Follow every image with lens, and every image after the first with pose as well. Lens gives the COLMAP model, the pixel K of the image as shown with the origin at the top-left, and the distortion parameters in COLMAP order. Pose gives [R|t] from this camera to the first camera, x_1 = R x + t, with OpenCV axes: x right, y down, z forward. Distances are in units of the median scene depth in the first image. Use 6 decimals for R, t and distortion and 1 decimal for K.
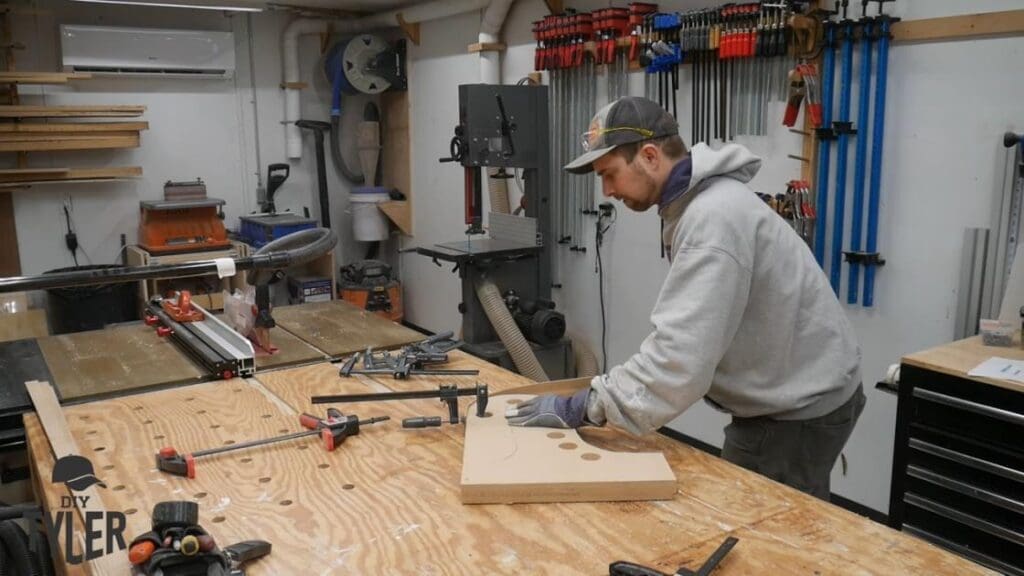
lens RADIAL K [[848.7, 0, 515.0], [0, 848.7, 291.4], [0, 0, 1]] dist [-0.056776, 0.035869]
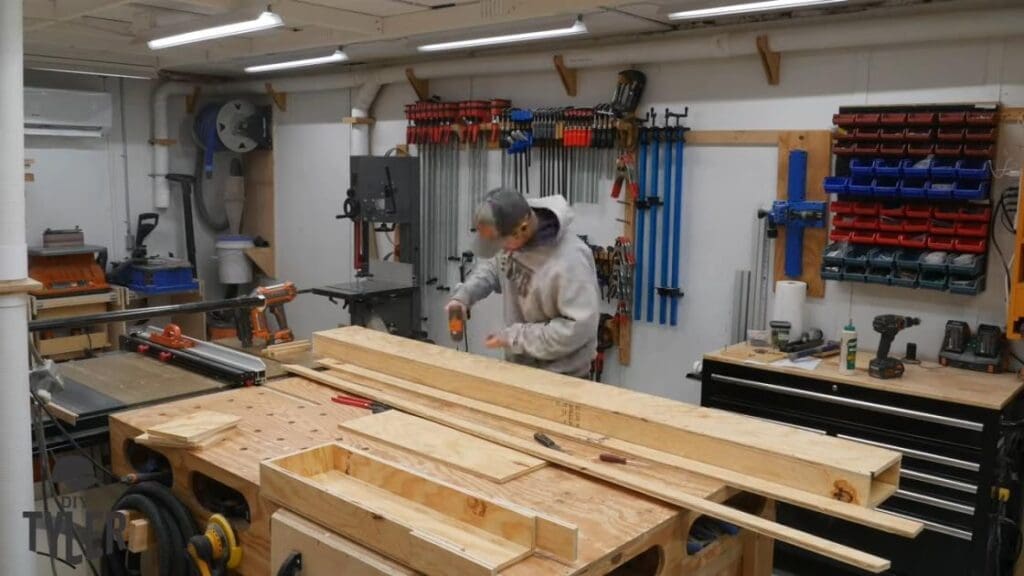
lens RADIAL K [[848.7, 0, 515.8], [0, 848.7, 294.1], [0, 0, 1]] dist [-0.056776, 0.035869]
pose [[0.965947, -0.012896, 0.258419, -0.150876], [0.024231, 0.998877, -0.040726, 0.011936], [-0.257604, 0.045600, 0.965174, -0.230851]]
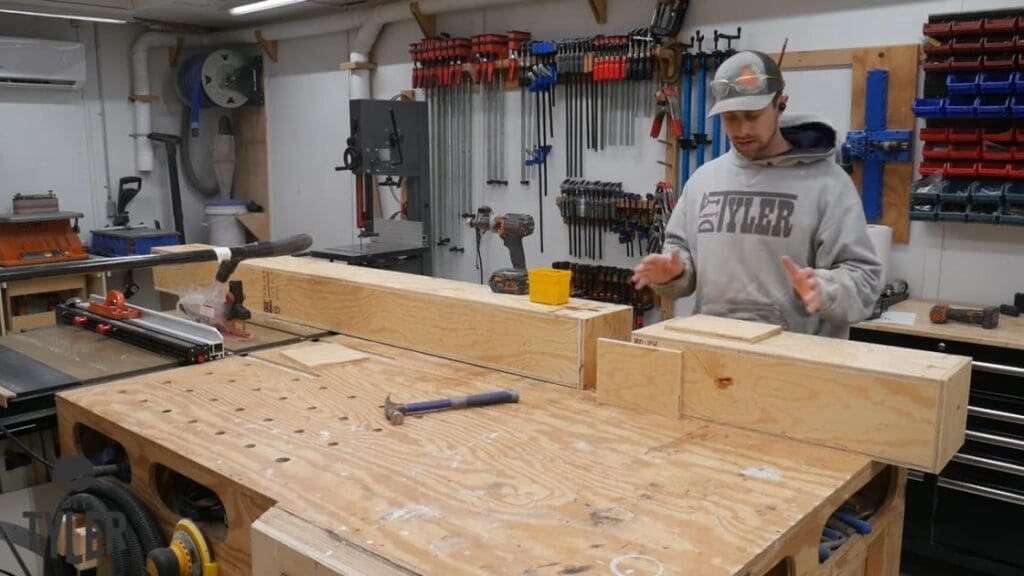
lens RADIAL K [[848.7, 0, 514.7], [0, 848.7, 290.3], [0, 0, 1]] dist [-0.056776, 0.035869]
pose [[0.966488, -0.035701, 0.254219, -0.143106], [0.042193, 0.998907, -0.020130, 0.030233], [-0.253222, 0.030182, 0.966937, -0.091447]]
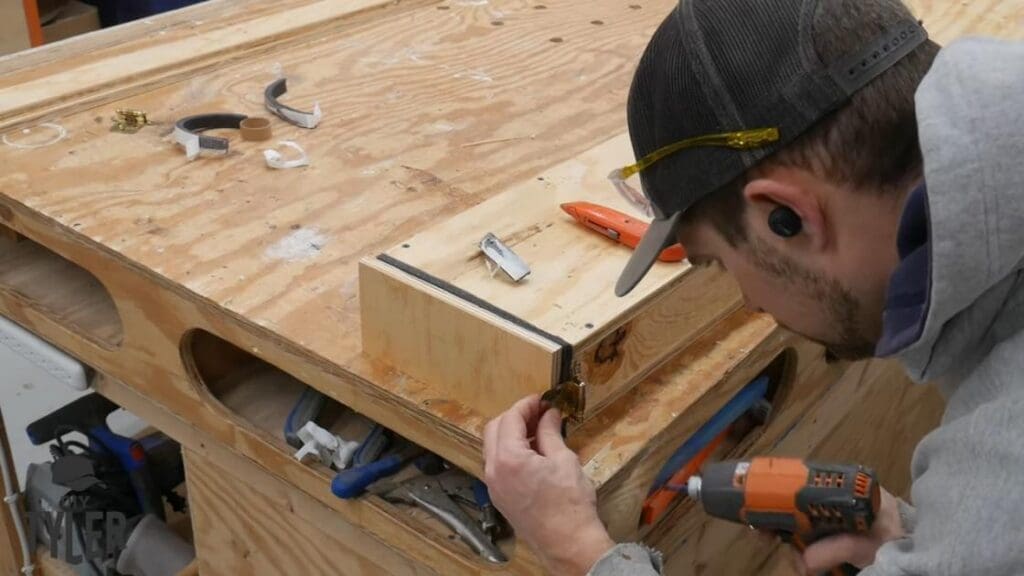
lens RADIAL K [[1157.4, 0, 509.8], [0, 1157.4, 294.9], [0, 0, 1]] dist [0.004346, 0.000000]
pose [[0.321395, 0.512820, -0.796066, 0.339973], [-0.221983, 0.858044, 0.463124, -0.033378], [0.920559, 0.027867, 0.389608, 0.193508]]
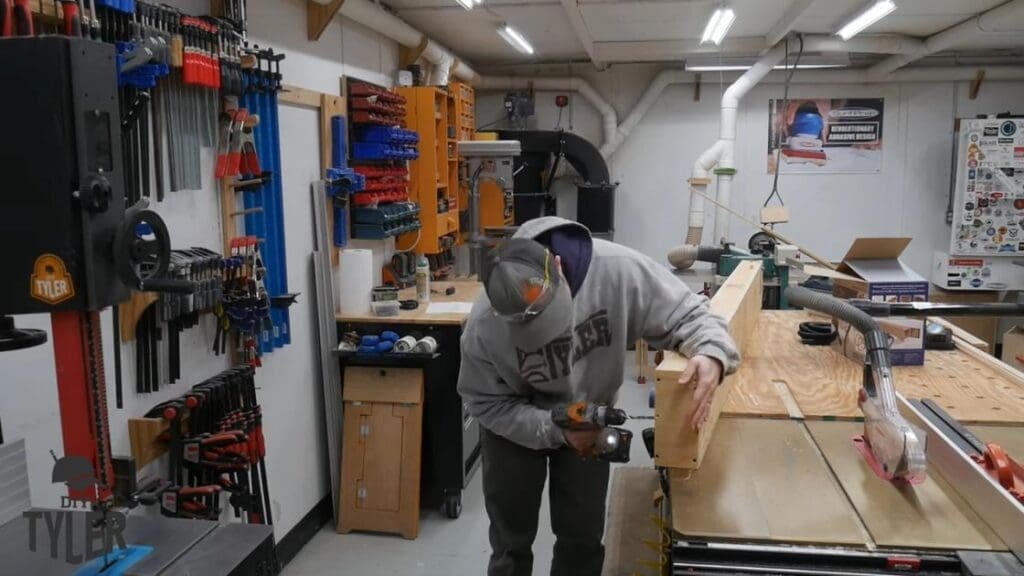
lens RADIAL K [[848.7, 0, 513.4], [0, 848.7, 292.8], [0, 0, 1]] dist [-0.056776, 0.035869]
pose [[-0.731079, -0.084499, 0.677040, -0.364842], [0.146601, 0.949671, 0.276828, -0.213536], [-0.666357, 0.301638, -0.681897, 1.091971]]
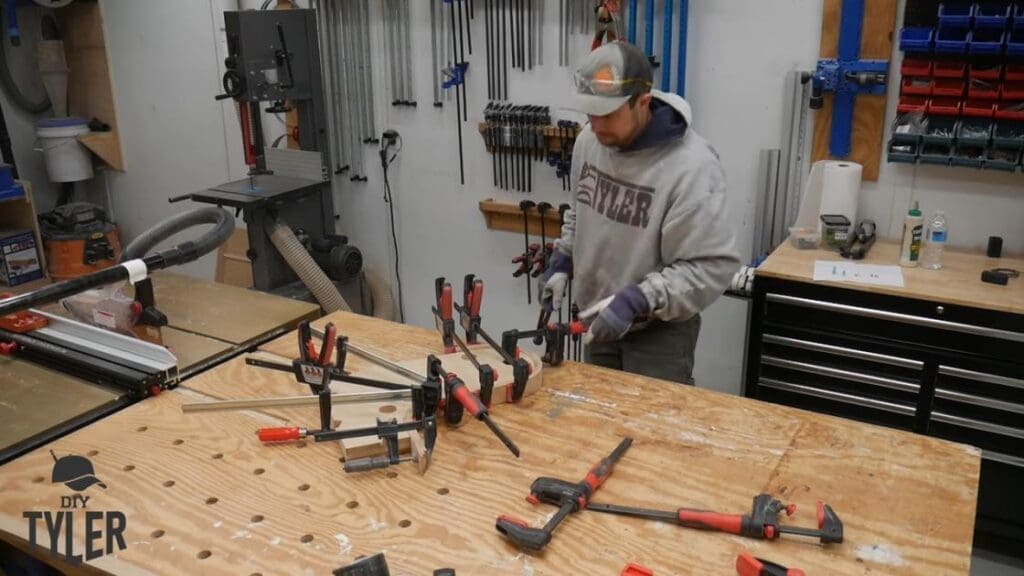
lens RADIAL K [[848.7, 0, 519.1], [0, 848.7, 300.6], [0, 0, 1]] dist [-0.056776, 0.035869]
pose [[0.898330, -0.149360, 0.413153, -0.194882], [0.087347, 0.982381, 0.165224, -0.060018], [-0.430552, -0.112338, 0.895548, 0.028990]]
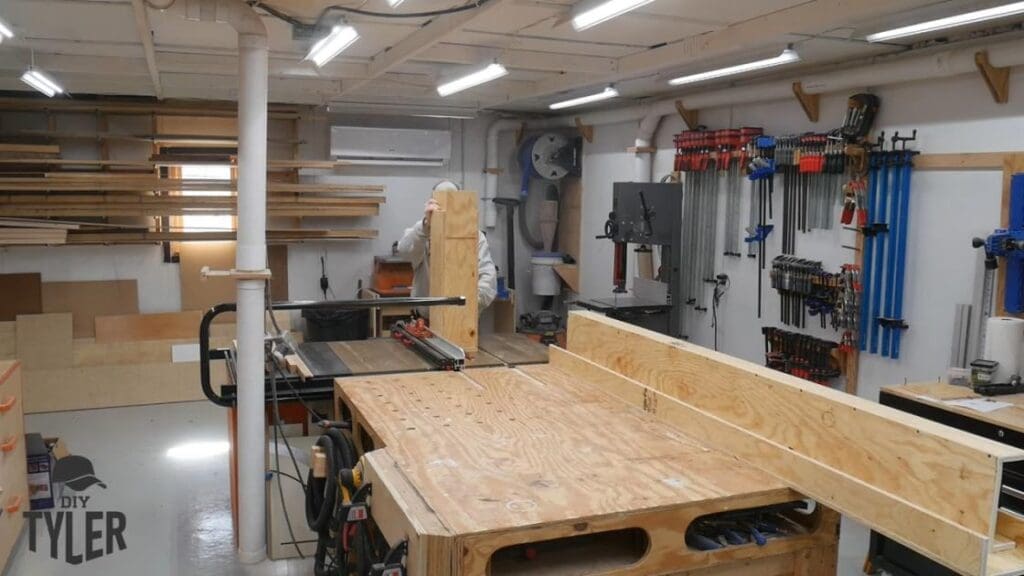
lens RADIAL K [[848.7, 0, 511.3], [0, 848.7, 291.4], [0, 0, 1]] dist [-0.056776, 0.035869]
pose [[0.974711, 0.049950, -0.217814, 0.076314], [-0.065432, 0.995773, -0.064453, 0.027170], [0.213674, 0.077075, 0.973860, -0.331922]]
